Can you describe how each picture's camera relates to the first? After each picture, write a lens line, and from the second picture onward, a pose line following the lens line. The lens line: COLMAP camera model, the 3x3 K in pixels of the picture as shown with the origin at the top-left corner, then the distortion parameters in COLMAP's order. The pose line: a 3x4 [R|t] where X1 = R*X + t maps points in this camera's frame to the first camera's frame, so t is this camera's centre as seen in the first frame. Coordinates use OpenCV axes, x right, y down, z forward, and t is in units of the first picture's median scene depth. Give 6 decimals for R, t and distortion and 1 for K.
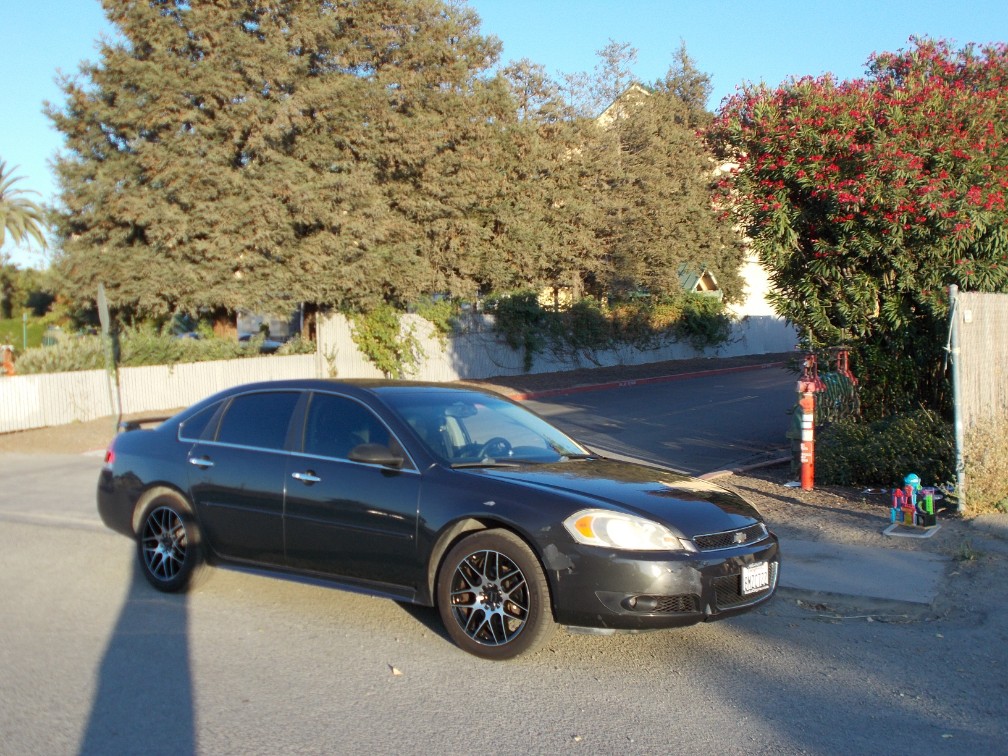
lens RADIAL K [[1128.7, 0, 505.3], [0, 1128.7, 377.0], [0, 0, 1]] dist [0.008210, 0.000000]
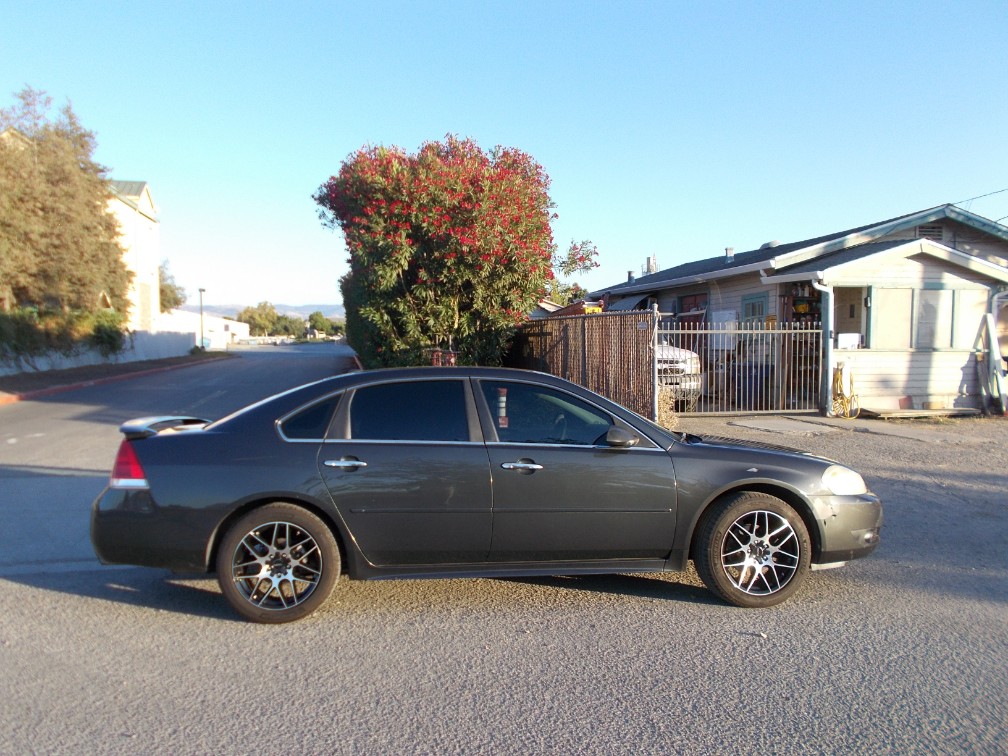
lens RADIAL K [[793.7, 0, 498.2], [0, 793.7, 386.0], [0, 0, 1]] dist [0.033885, -0.029650]
pose [[0.731531, -0.026372, 0.681298, -0.123427], [0.020456, 0.999651, 0.016731, 0.002312], [-0.681502, 0.001697, 0.731815, 0.086362]]
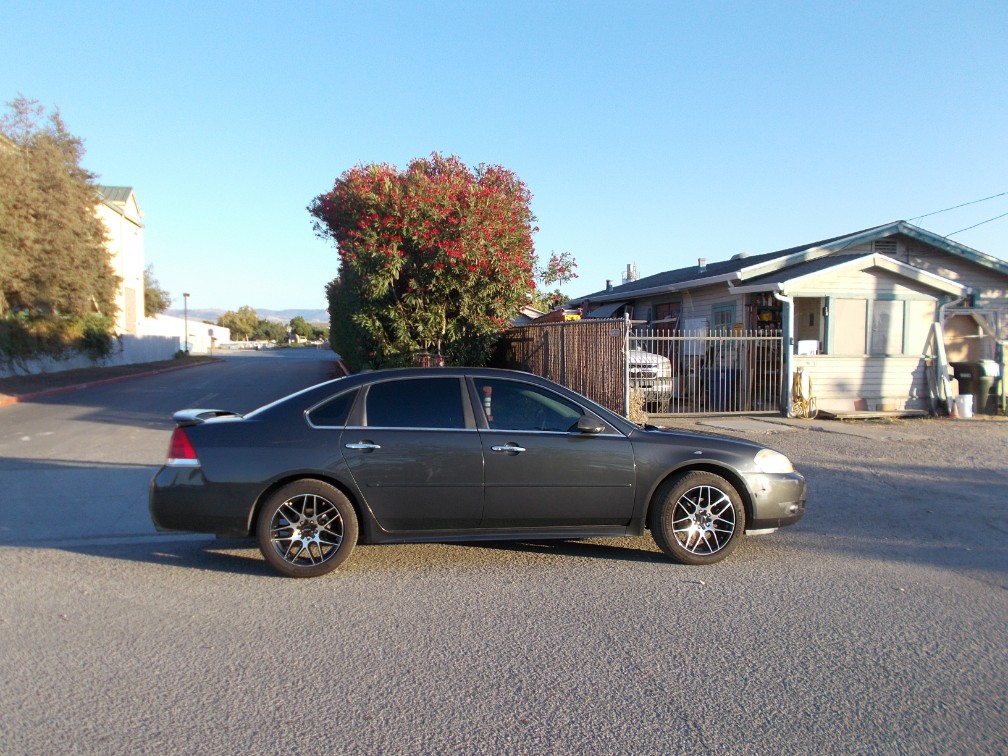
lens RADIAL K [[793.7, 0, 497.7], [0, 793.7, 386.0], [0, 0, 1]] dist [0.033885, -0.029650]
pose [[0.715647, -0.019838, 0.698180, -0.142782], [0.017769, 0.999790, 0.010194, 0.003484], [-0.698236, 0.005111, 0.715850, 0.068282]]
